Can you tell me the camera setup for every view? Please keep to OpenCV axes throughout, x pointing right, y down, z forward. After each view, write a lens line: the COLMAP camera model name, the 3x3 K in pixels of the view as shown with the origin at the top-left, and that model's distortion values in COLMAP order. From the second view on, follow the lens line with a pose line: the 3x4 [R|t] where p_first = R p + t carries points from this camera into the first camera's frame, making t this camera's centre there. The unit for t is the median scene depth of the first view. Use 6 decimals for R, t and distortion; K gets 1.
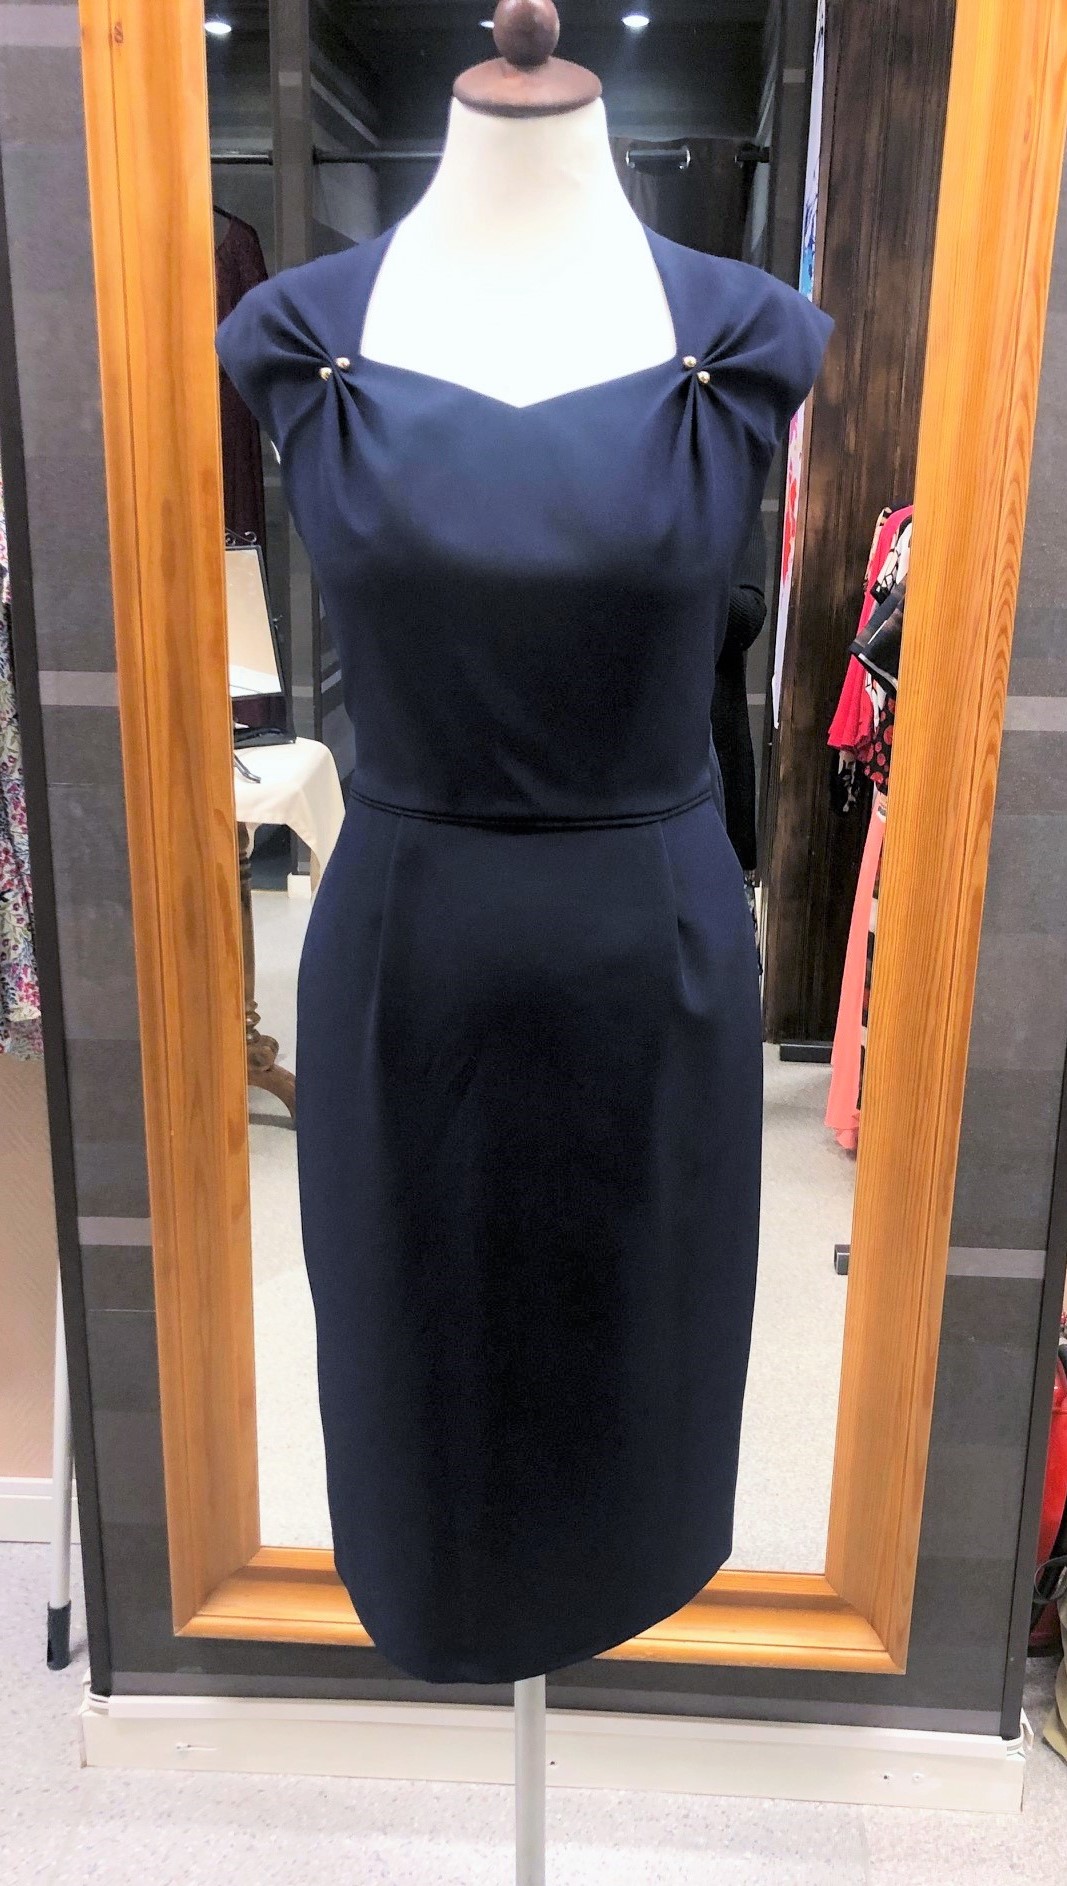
lens RADIAL K [[1567.2, 0, 544.7], [0, 1567.2, 954.2], [0, 0, 1]] dist [0.028412, -0.014631]
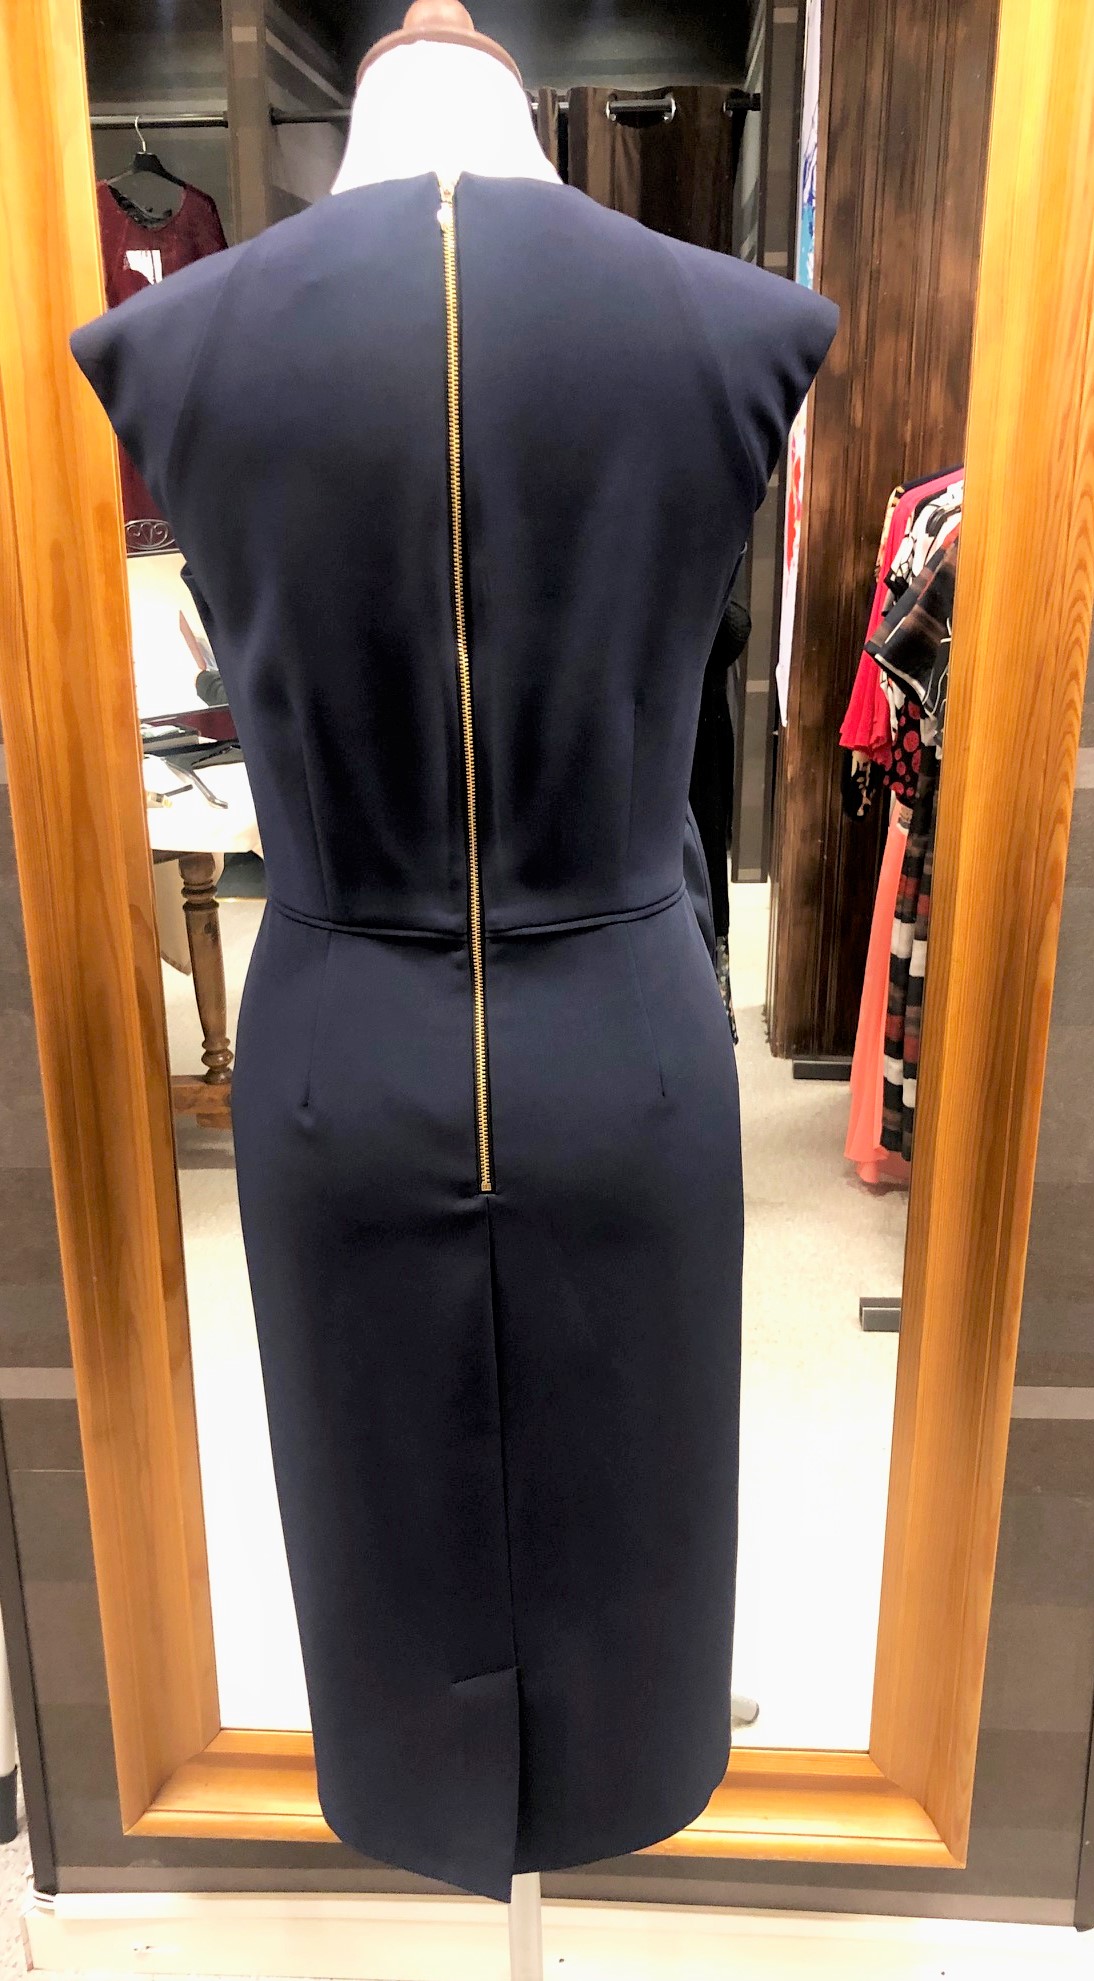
lens RADIAL K [[1636.8, 0, 532.5], [0, 1636.8, 985.7], [0, 0, 1]] dist [-0.002217, 0.037459]
pose [[0.999695, -0.023927, -0.006177, 0.003543], [0.024055, 0.999478, 0.021587, -0.023267], [0.005658, -0.021729, 0.999748, 0.046823]]
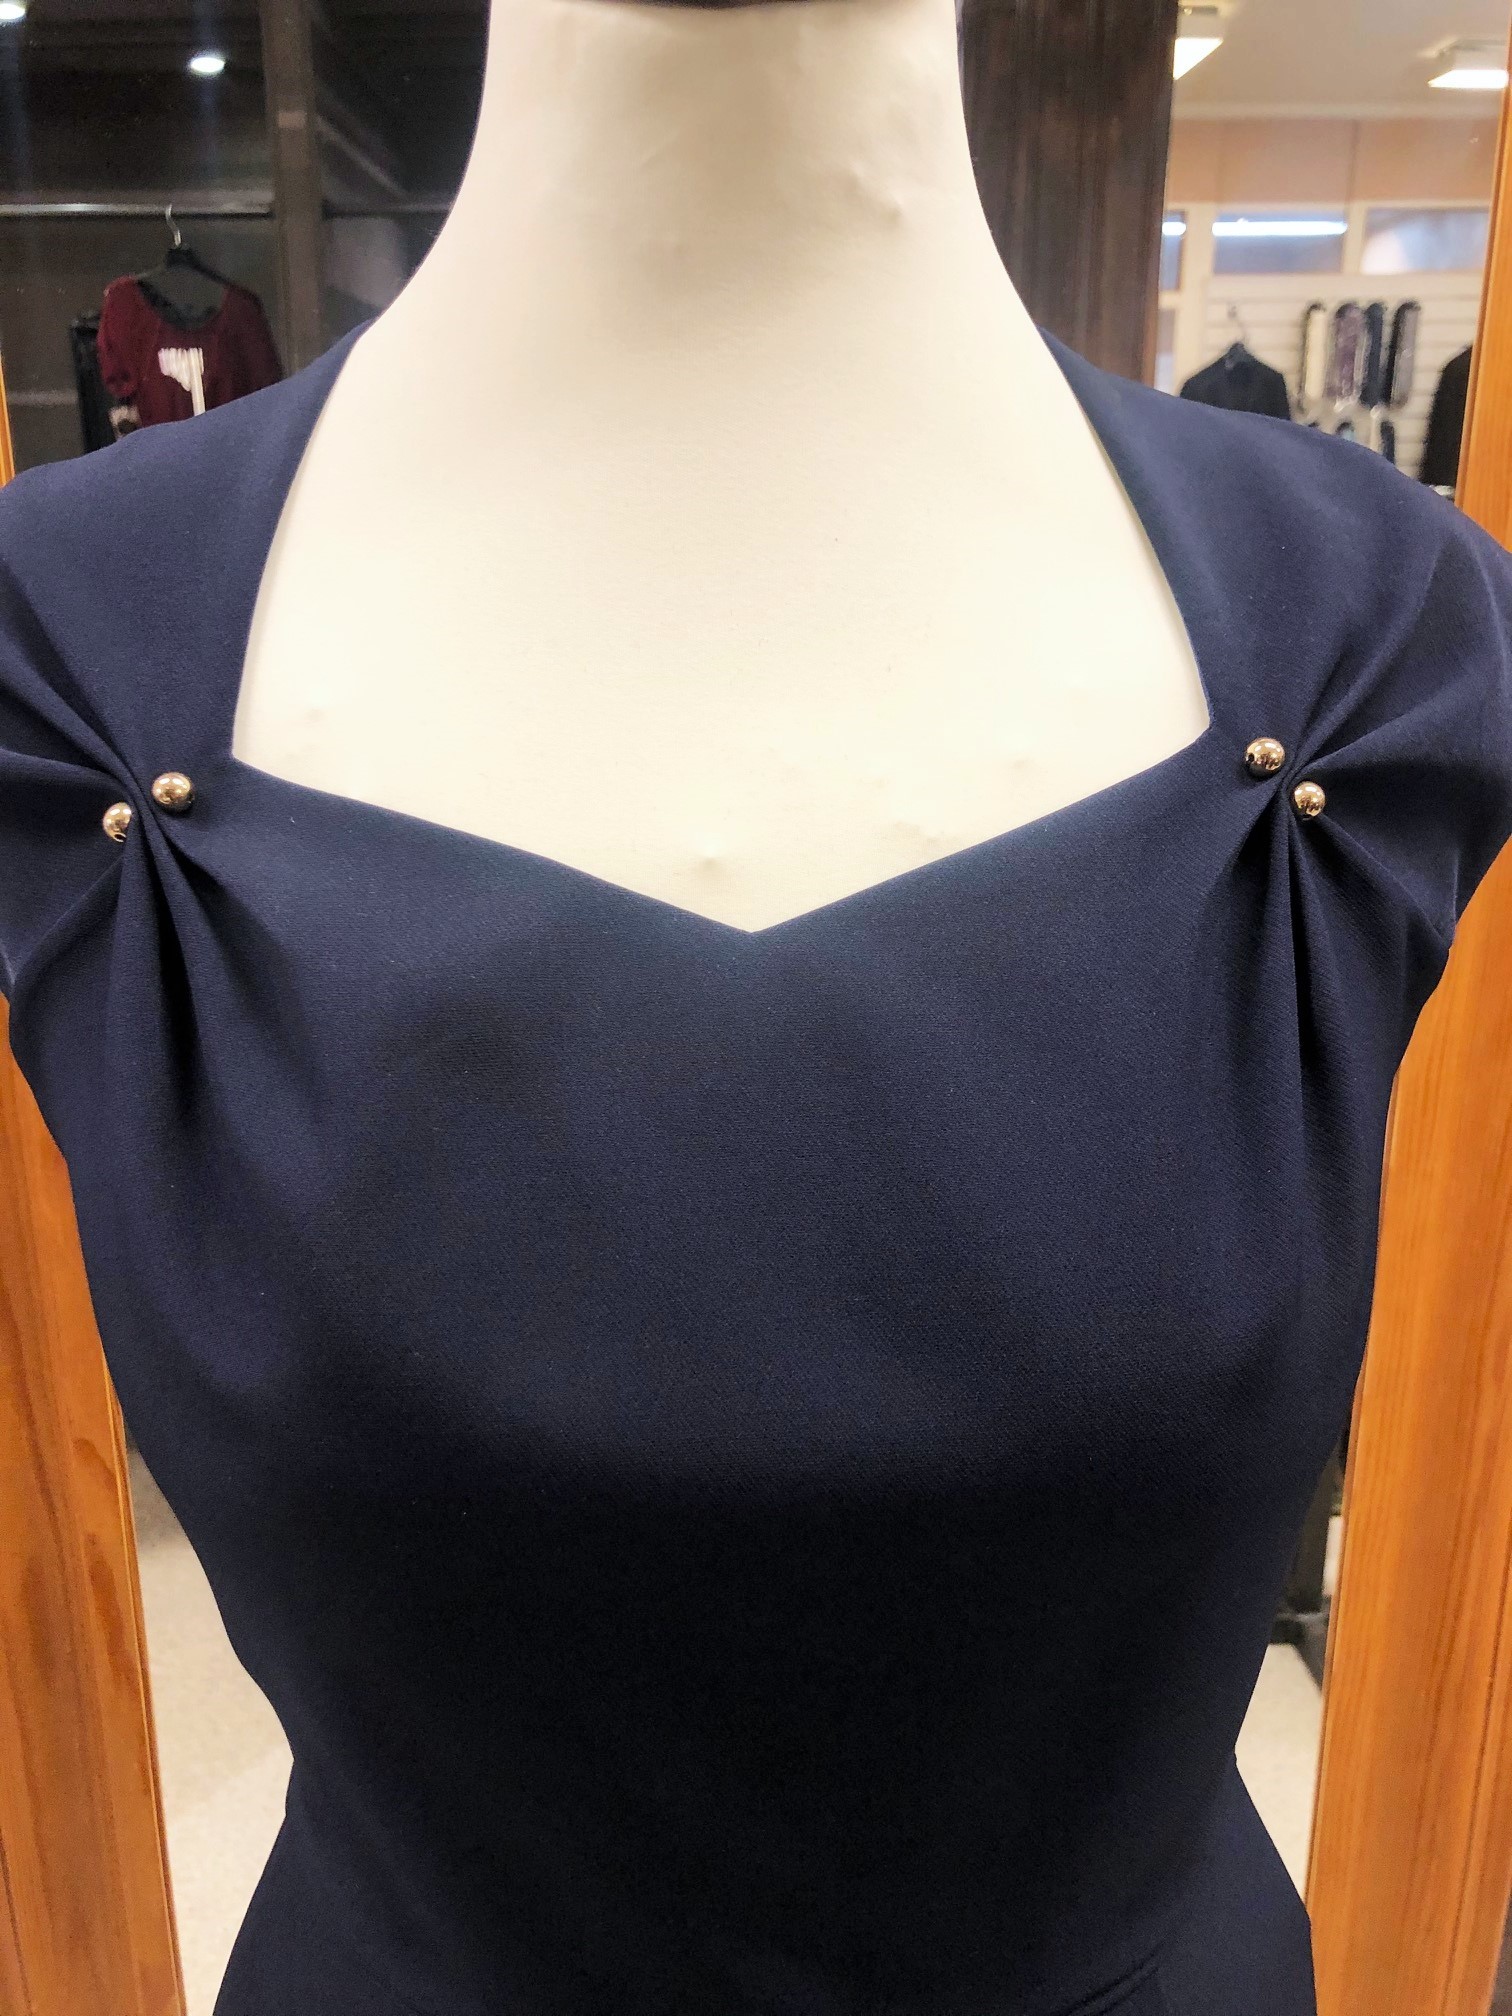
lens RADIAL K [[1651.1, 0, 750.9], [0, 1651.1, 1003.0], [0, 0, 1]] dist [0.007443, -0.007017]
pose [[0.996061, -0.040456, 0.078901, -0.019599], [0.042285, 0.998871, -0.021657, -0.149135], [-0.077935, 0.024908, 0.996647, 0.310044]]
